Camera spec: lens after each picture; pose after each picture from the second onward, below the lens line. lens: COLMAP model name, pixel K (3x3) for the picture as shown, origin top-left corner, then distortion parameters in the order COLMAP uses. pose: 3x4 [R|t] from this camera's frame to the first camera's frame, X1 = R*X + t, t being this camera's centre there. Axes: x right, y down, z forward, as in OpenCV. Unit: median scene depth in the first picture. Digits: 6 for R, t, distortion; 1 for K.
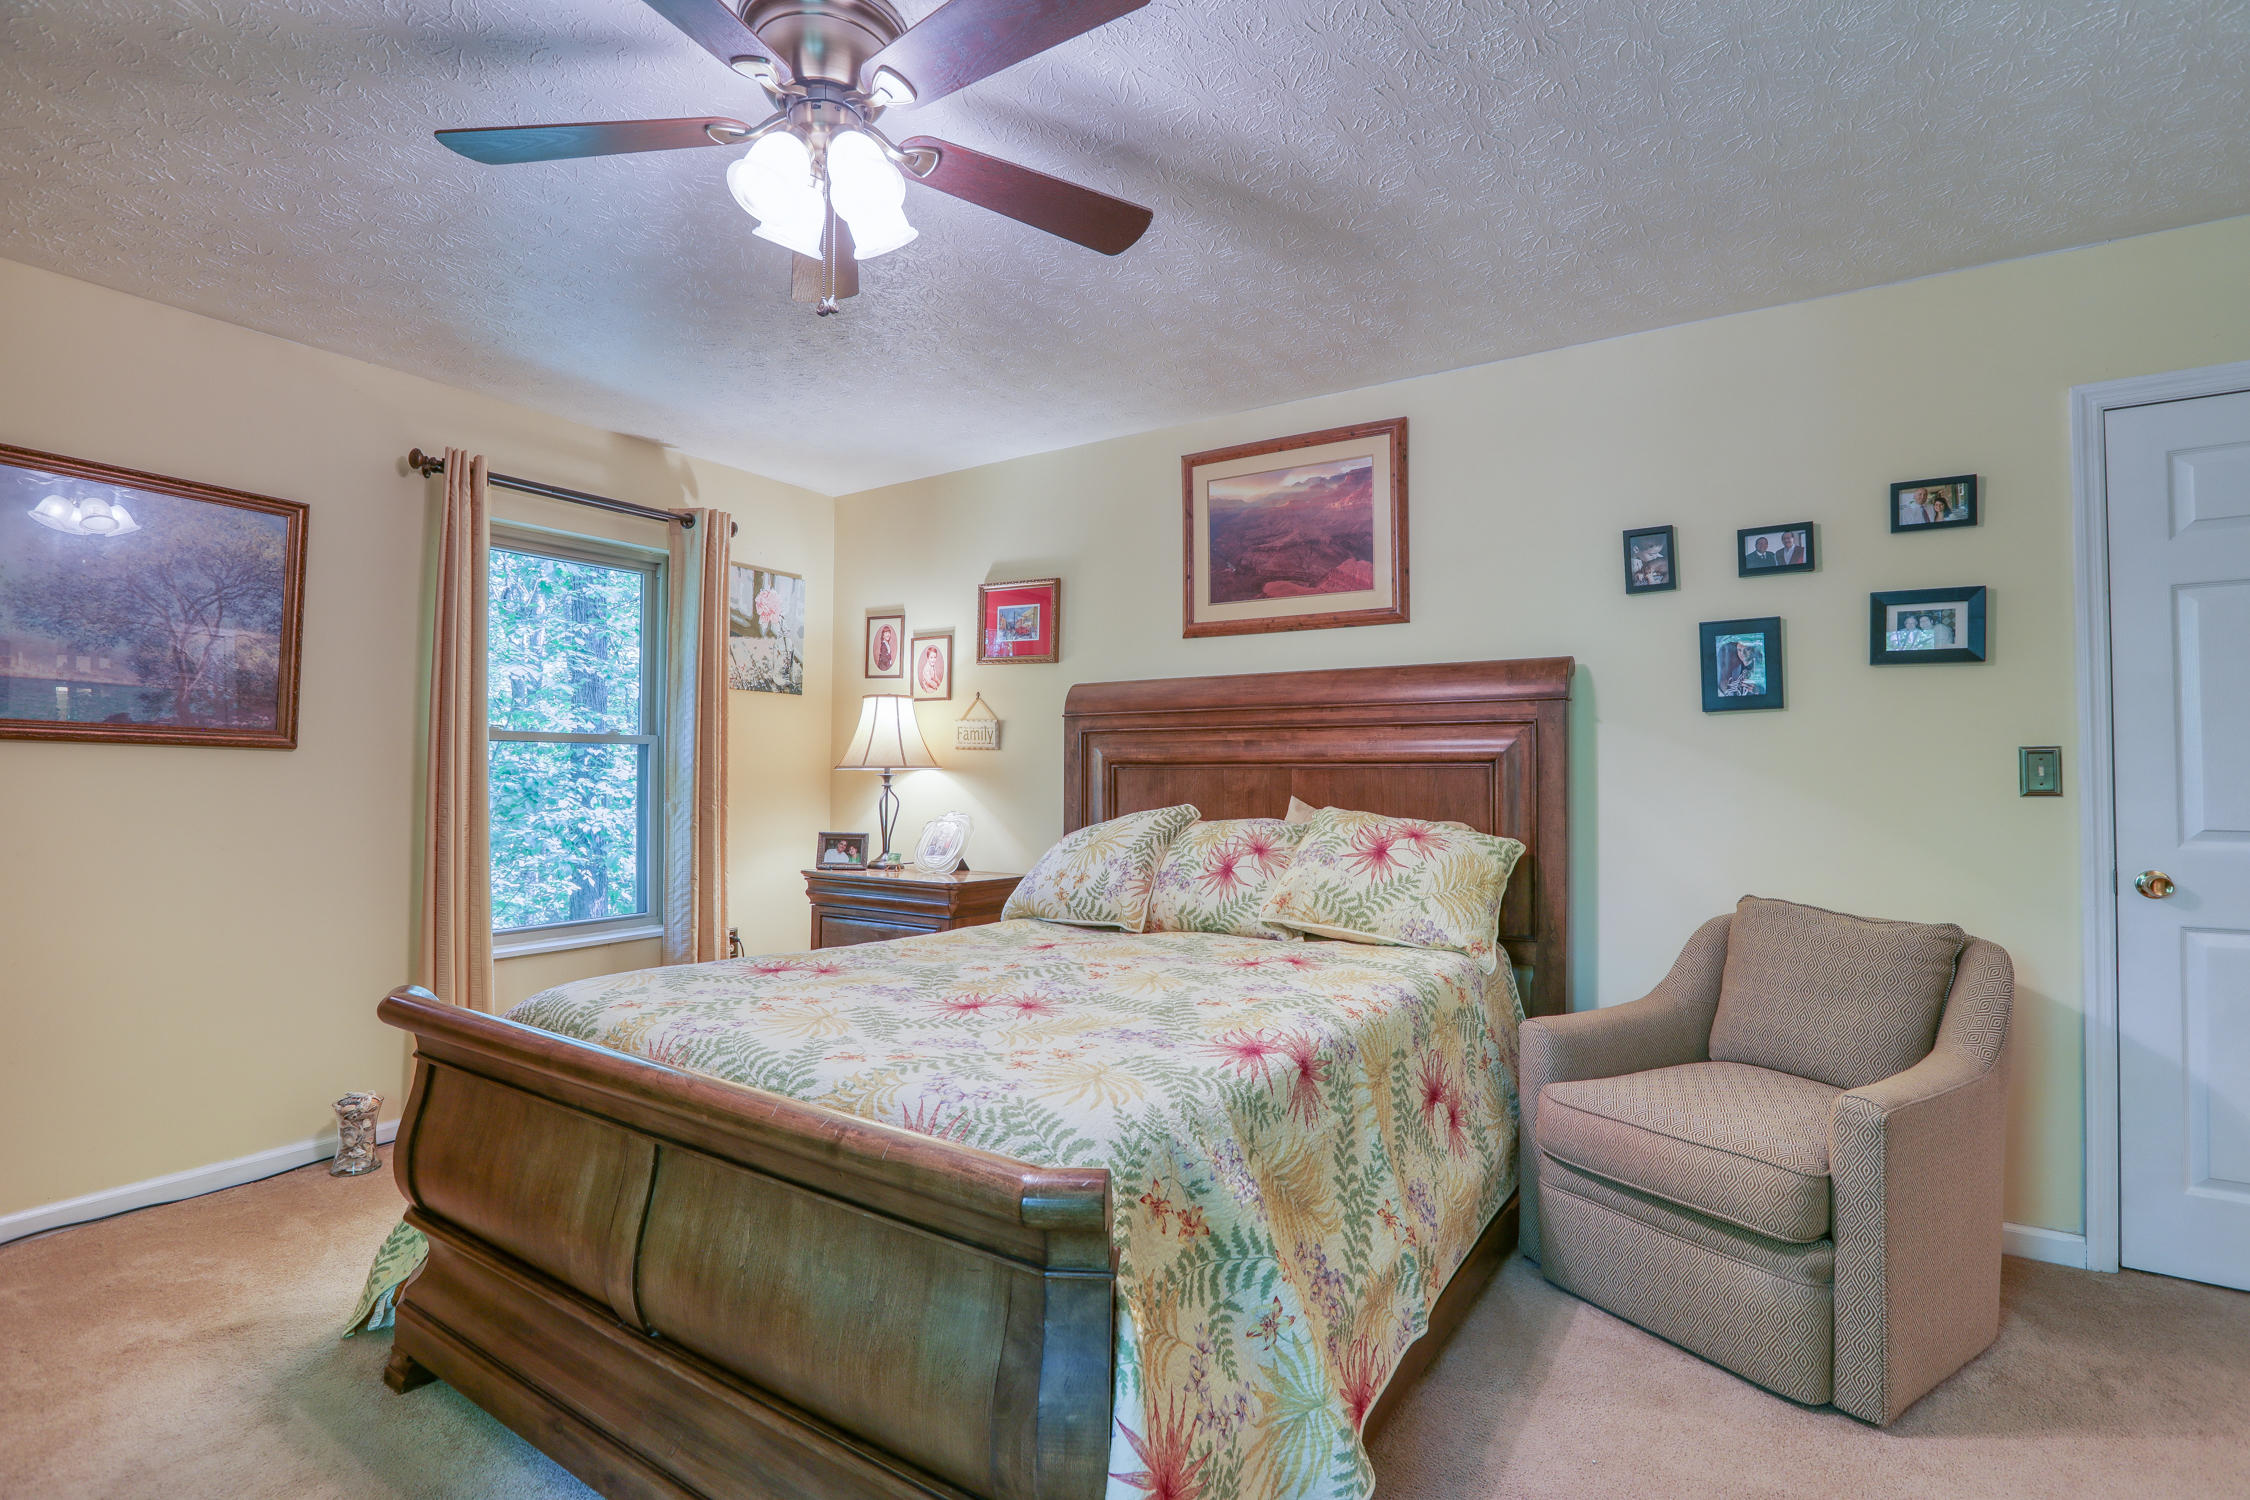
lens RADIAL K [[1047.8, 0, 1125.0], [0, 1047.8, 750.0], [0, 0, 1]] dist [-0.052028, 0.019191]
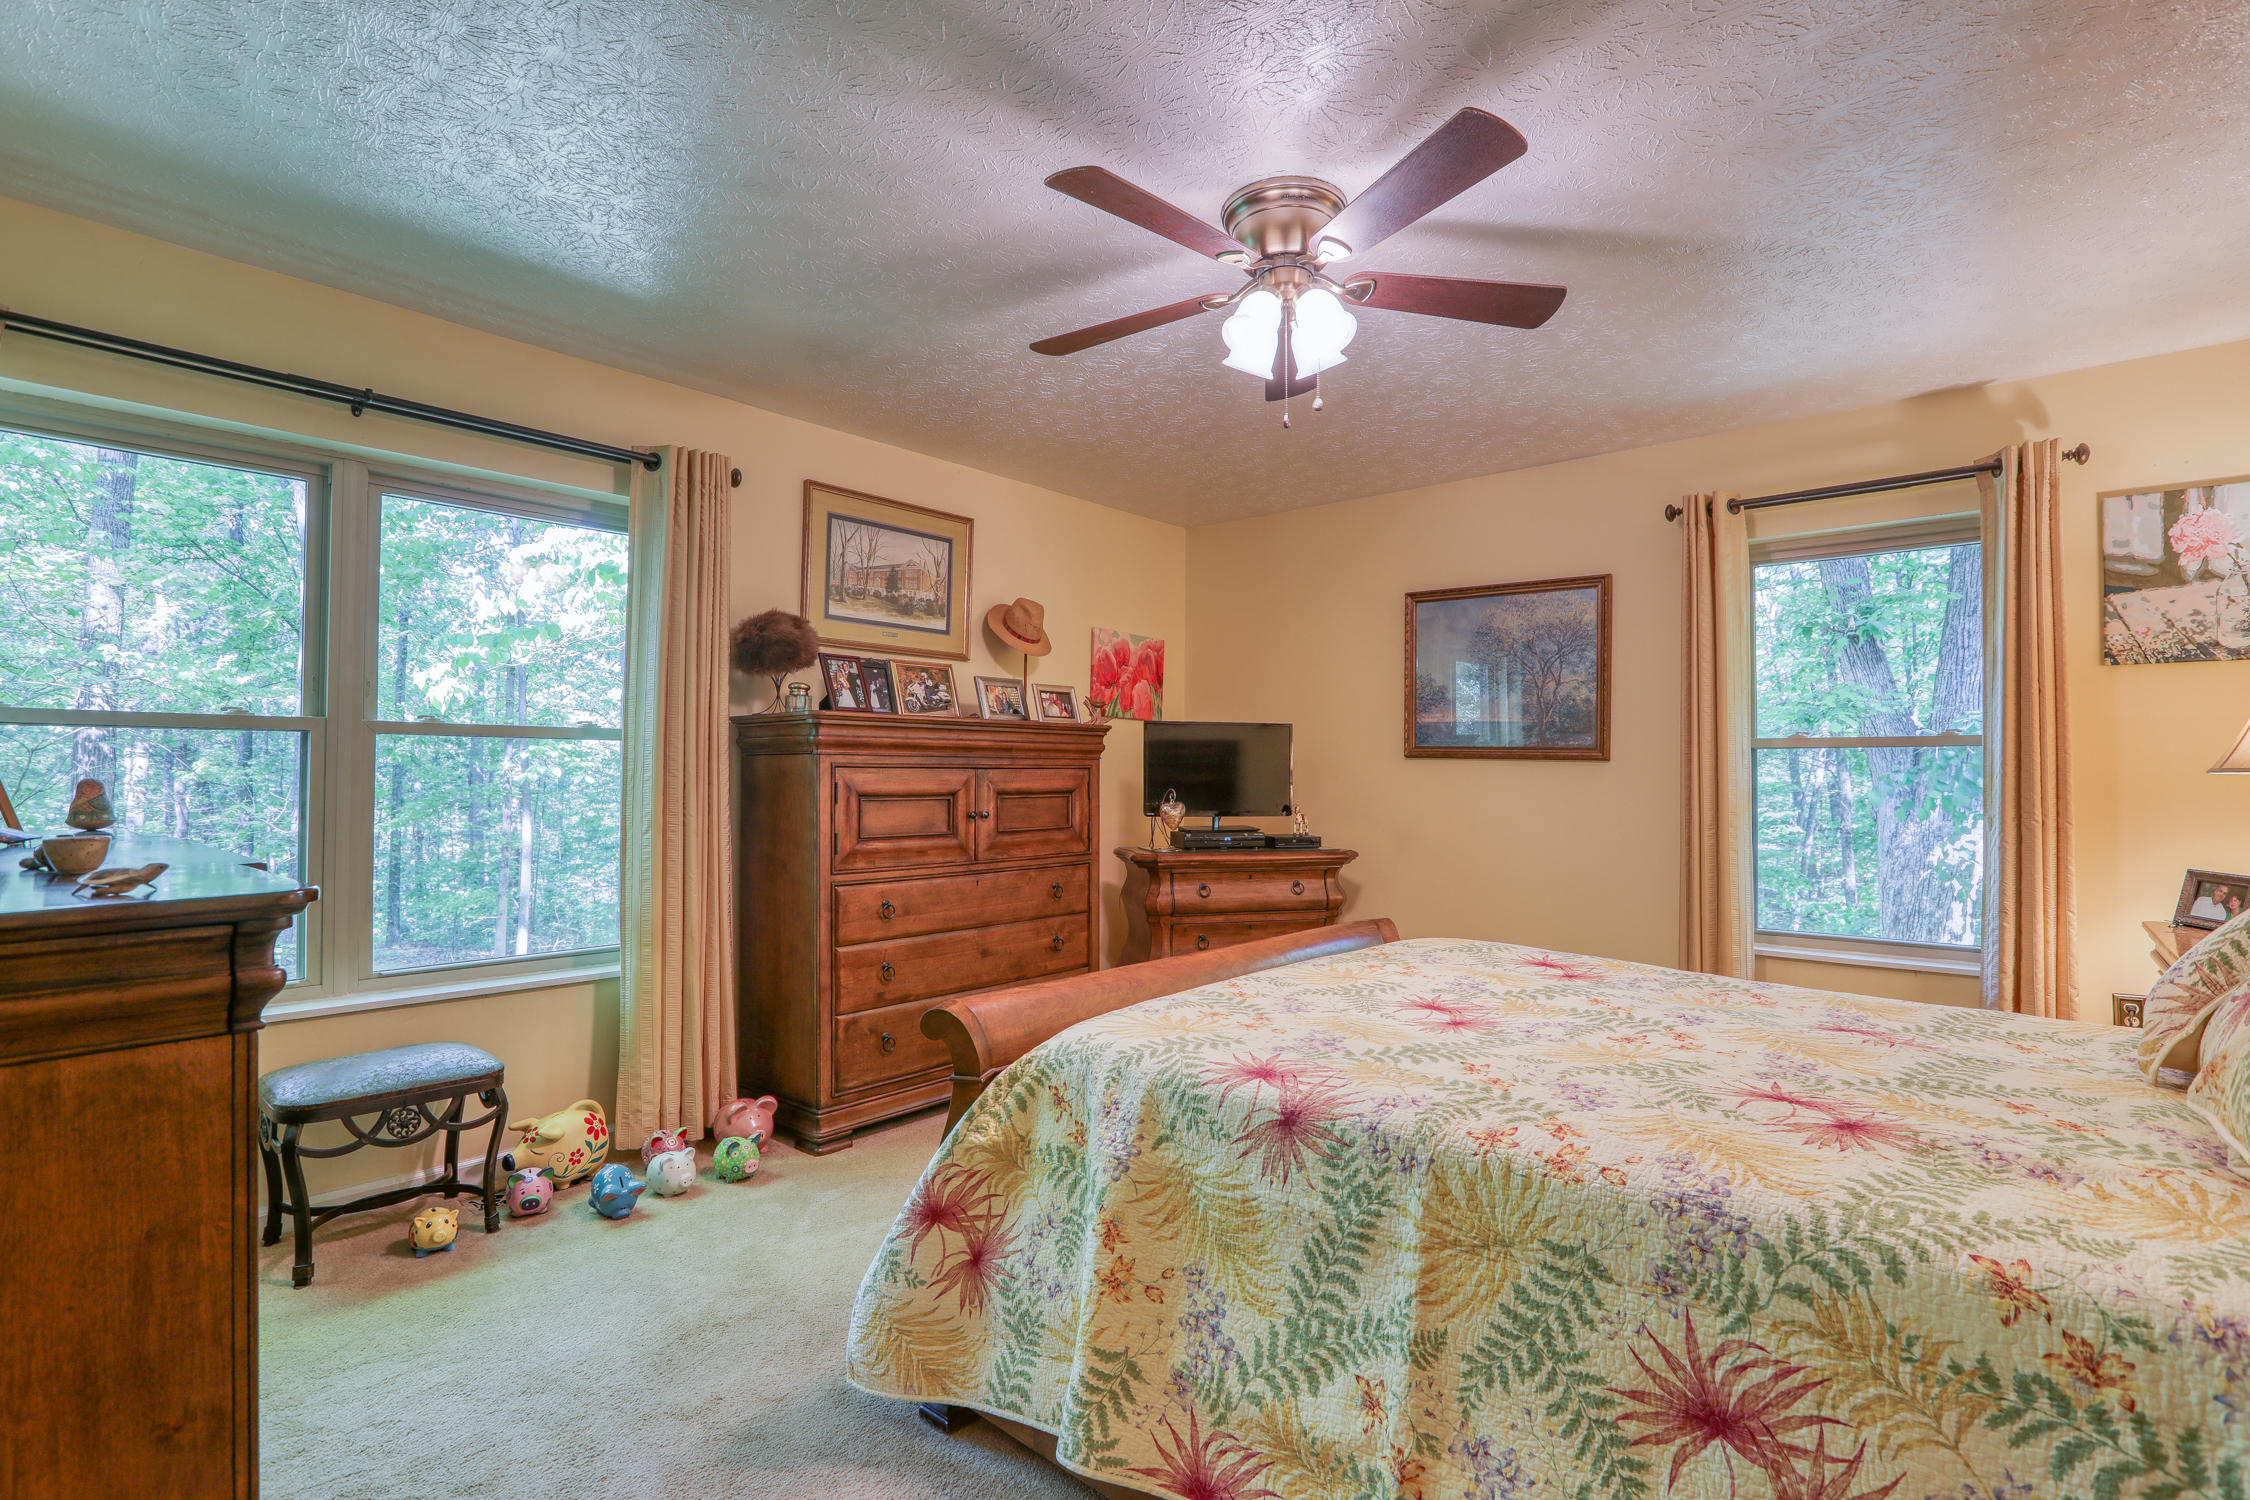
lens RADIAL K [[1047.8, 0, 1125.0], [0, 1047.8, 750.0], [0, 0, 1]] dist [-0.052028, 0.019191]
pose [[-0.155672, -0.027196, -0.987434, 0.557796], [0.016359, 0.999413, -0.030105, 0.014218], [0.987673, -0.020840, -0.155136, 0.537759]]
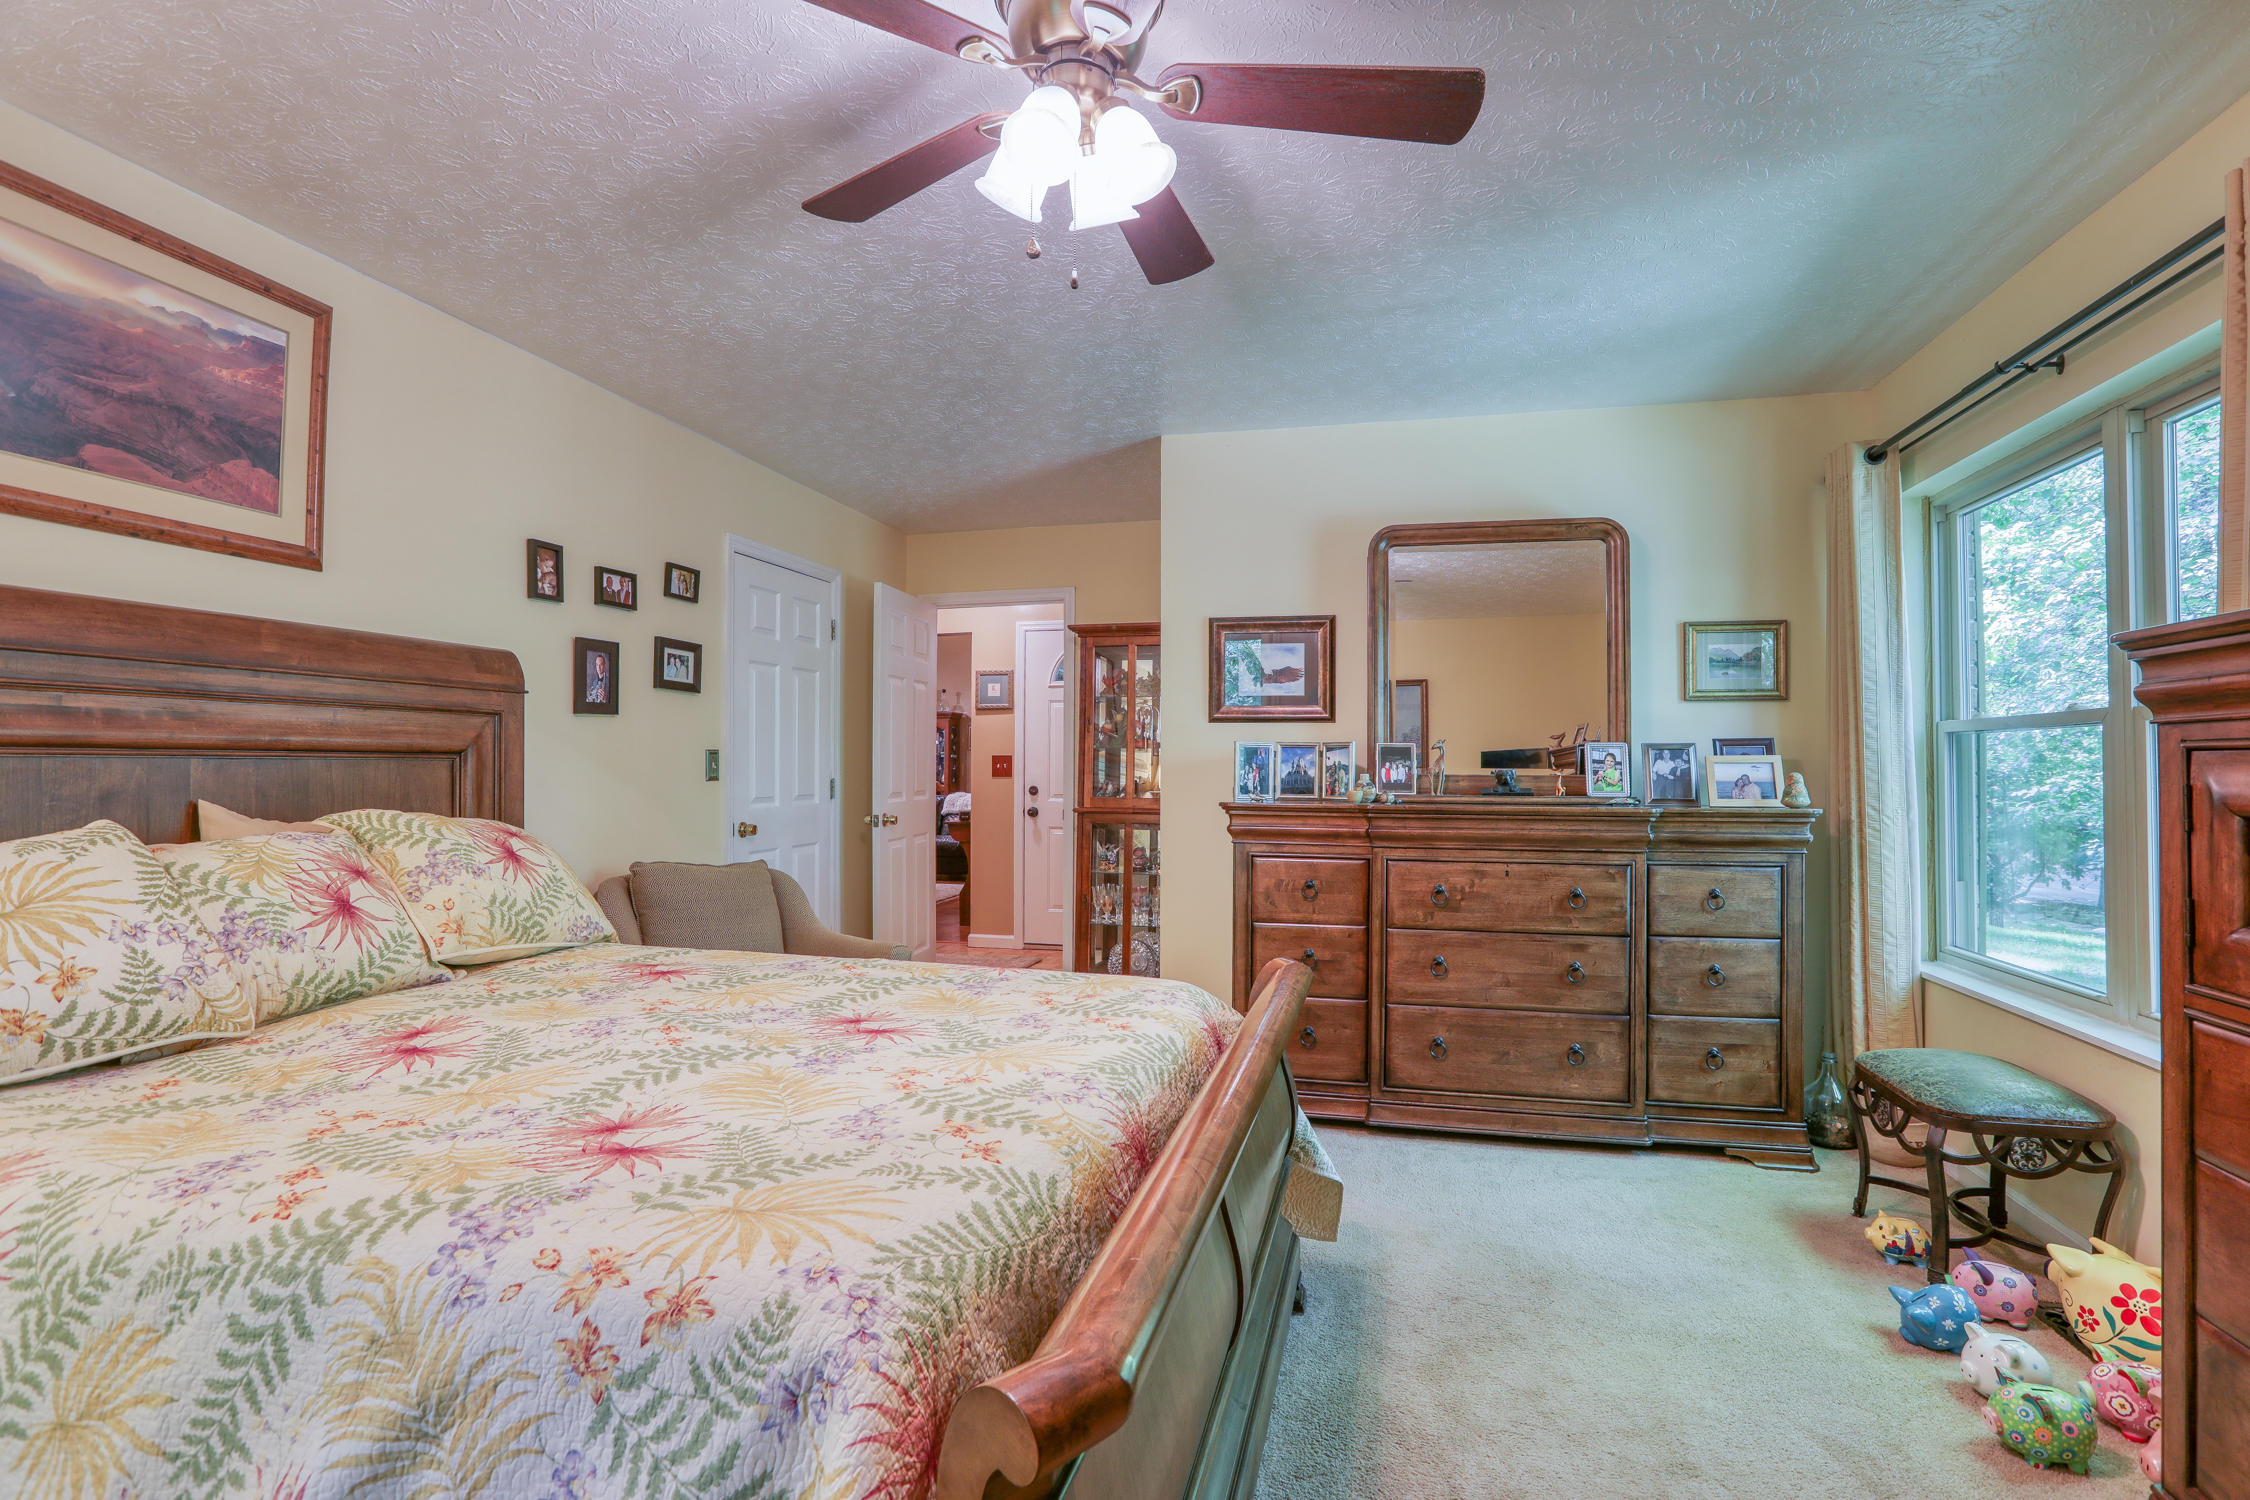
lens RADIAL K [[1047.8, 0, 1125.0], [0, 1047.8, 750.0], [0, 0, 1]] dist [-0.052028, 0.019191]
pose [[-0.316423, 0.018421, 0.948439, -0.727368], [-0.015823, 0.999570, -0.024693, 0.022852], [-0.948486, -0.022821, -0.315995, 0.766486]]
